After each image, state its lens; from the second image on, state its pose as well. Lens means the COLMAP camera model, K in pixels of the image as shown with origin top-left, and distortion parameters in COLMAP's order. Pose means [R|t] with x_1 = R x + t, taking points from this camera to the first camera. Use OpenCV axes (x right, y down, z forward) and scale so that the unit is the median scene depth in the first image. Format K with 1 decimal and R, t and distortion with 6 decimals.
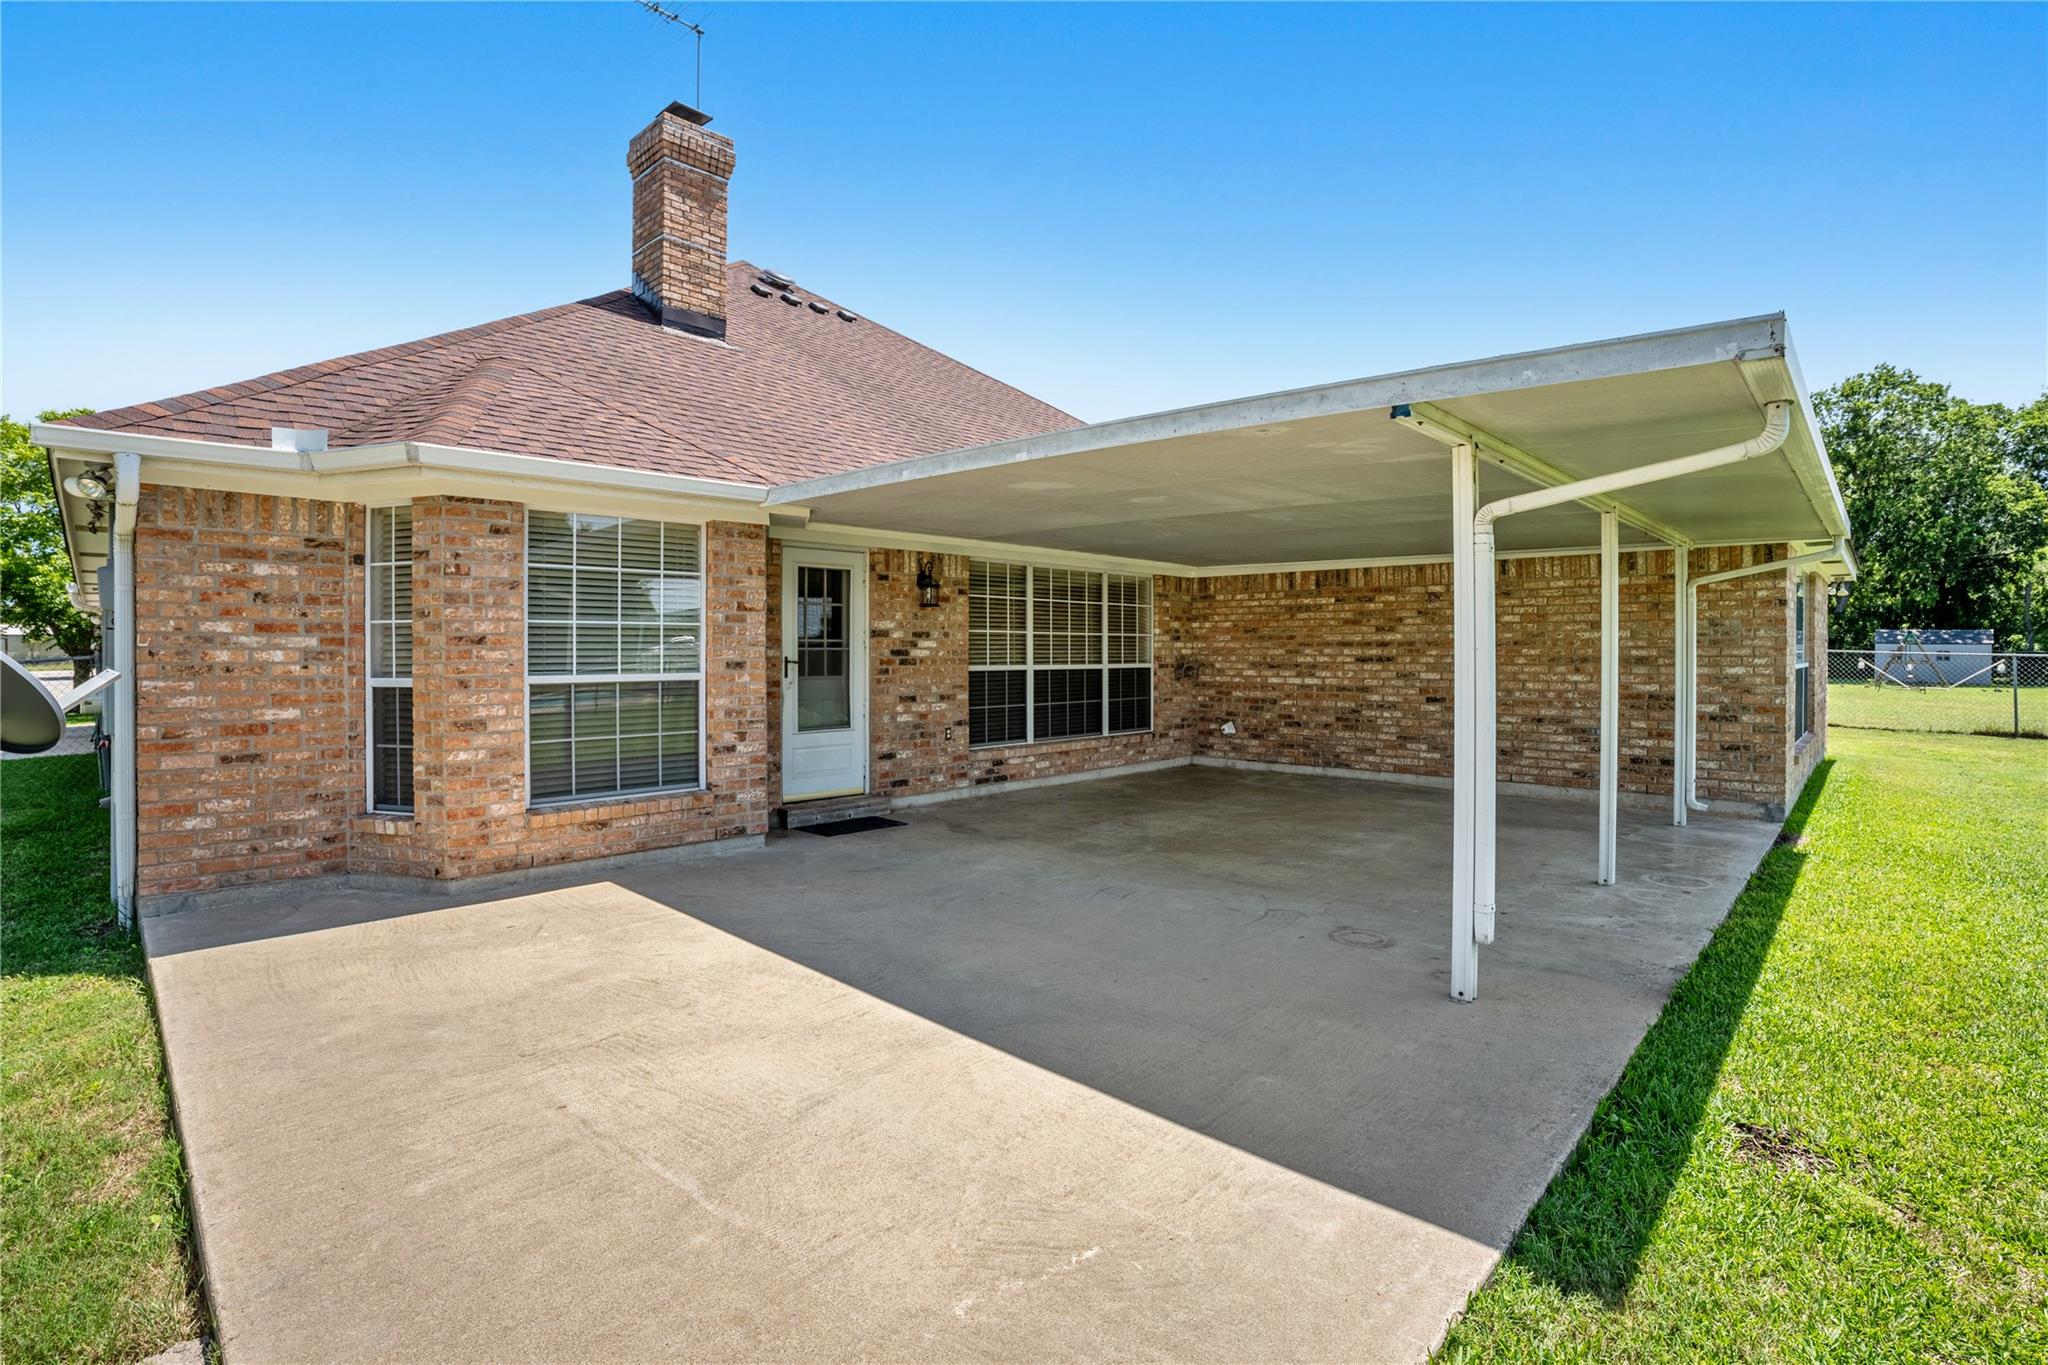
lens RADIAL K [[941.8, 0, 1024.8], [0, 941.8, 659.3], [0, 0, 1]] dist [-0.070743, 0.000018]
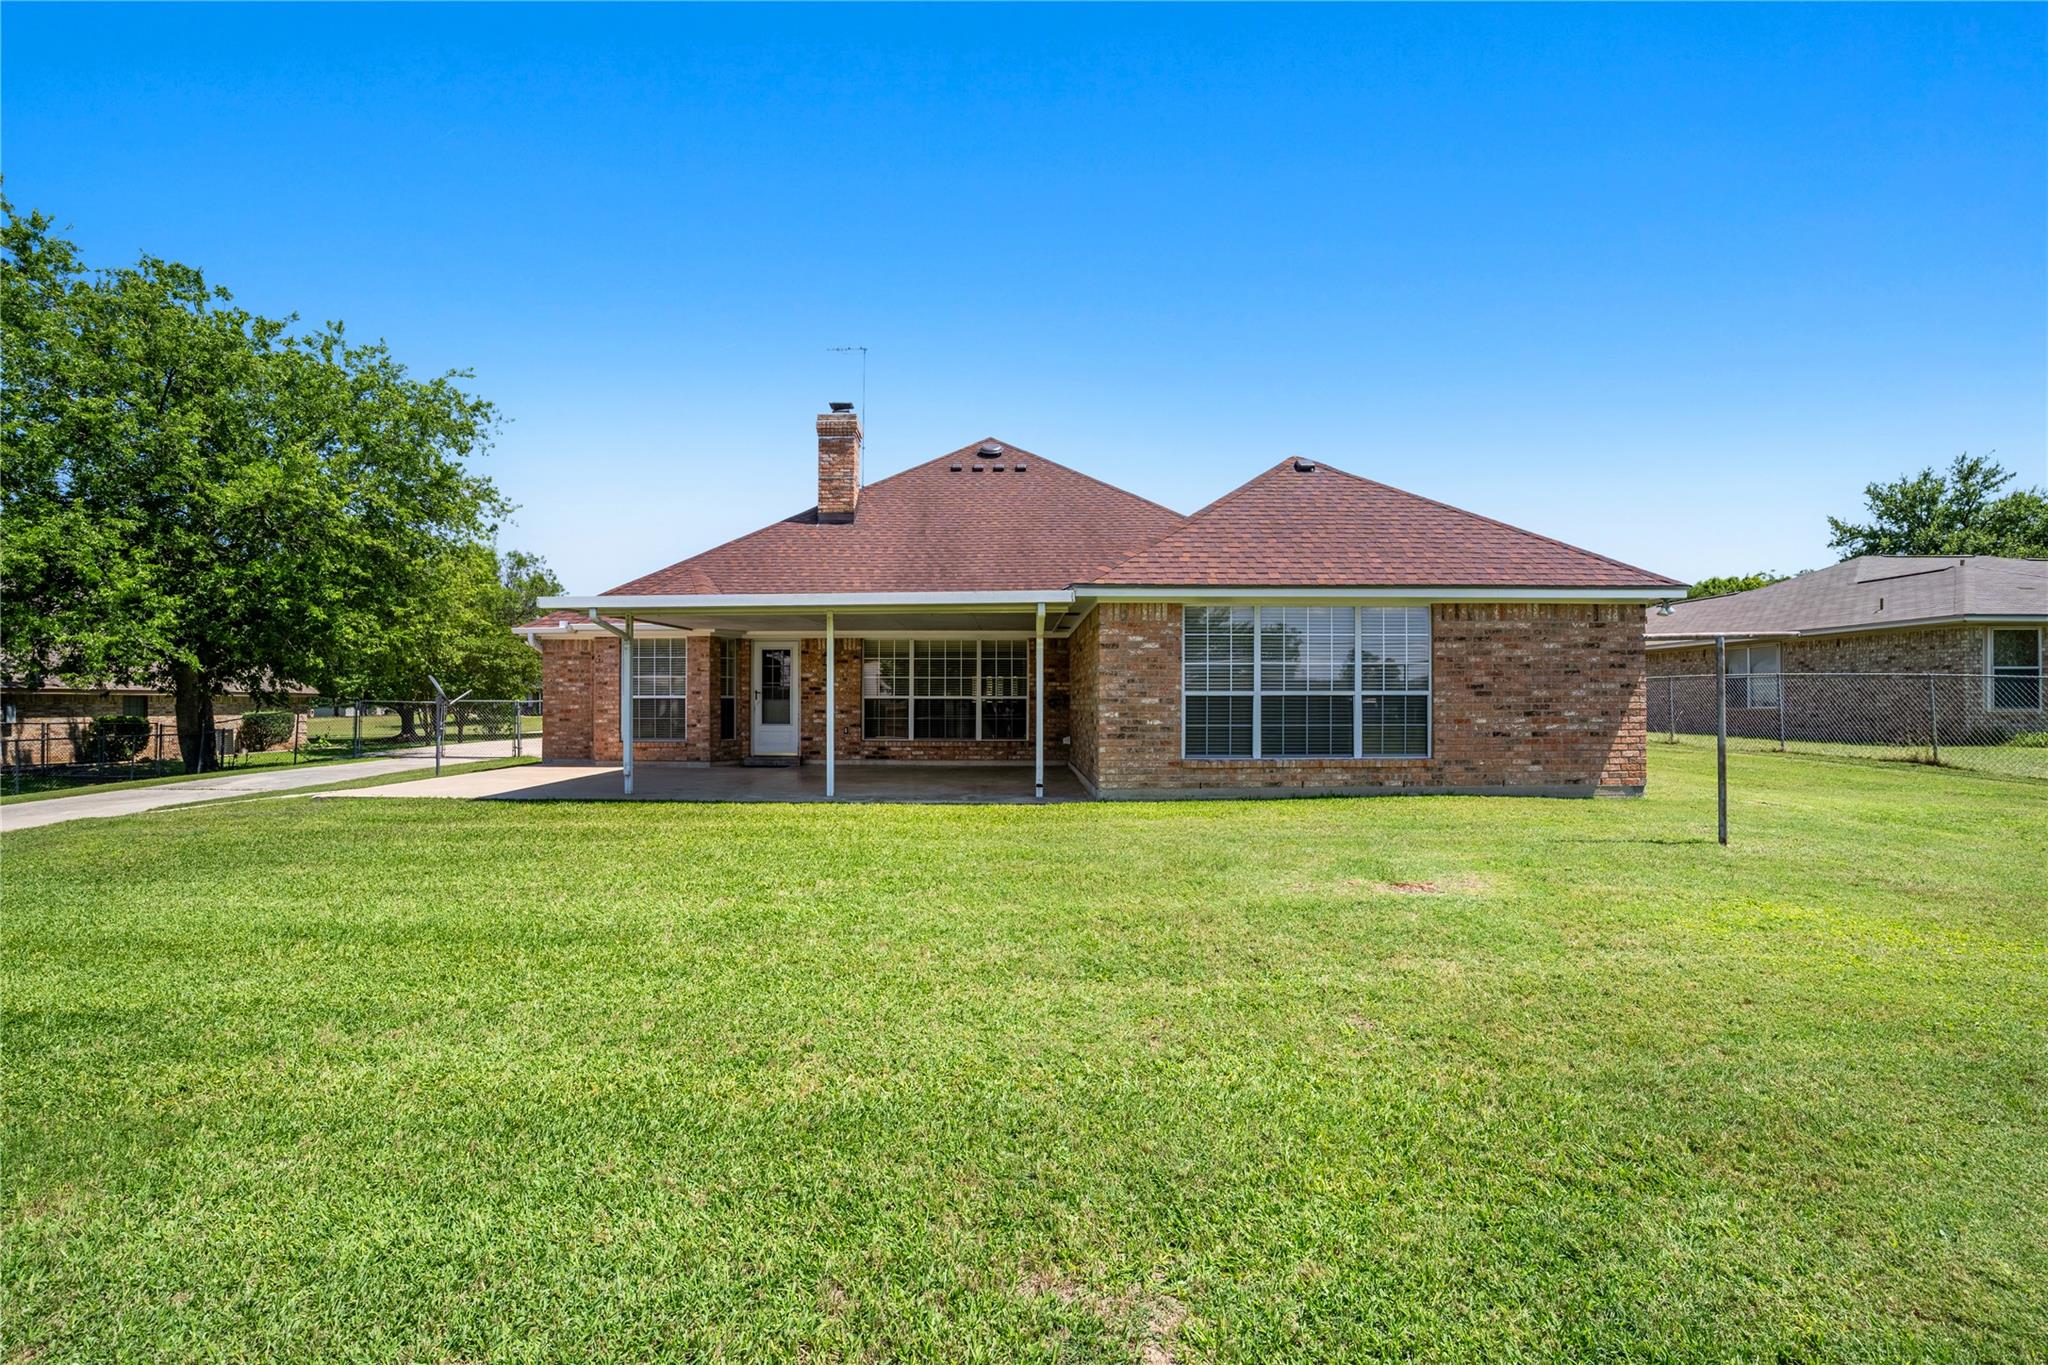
lens RADIAL K [[941.8, 0, 1024.8], [0, 941.8, 659.3], [0, 0, 1]] dist [-0.070743, 0.000018]
pose [[0.637702, -0.001822, -0.770281, 1.493987], [-0.004897, 0.999967, -0.006419, -0.052179], [0.770268, 0.007865, 0.637672, 0.033648]]
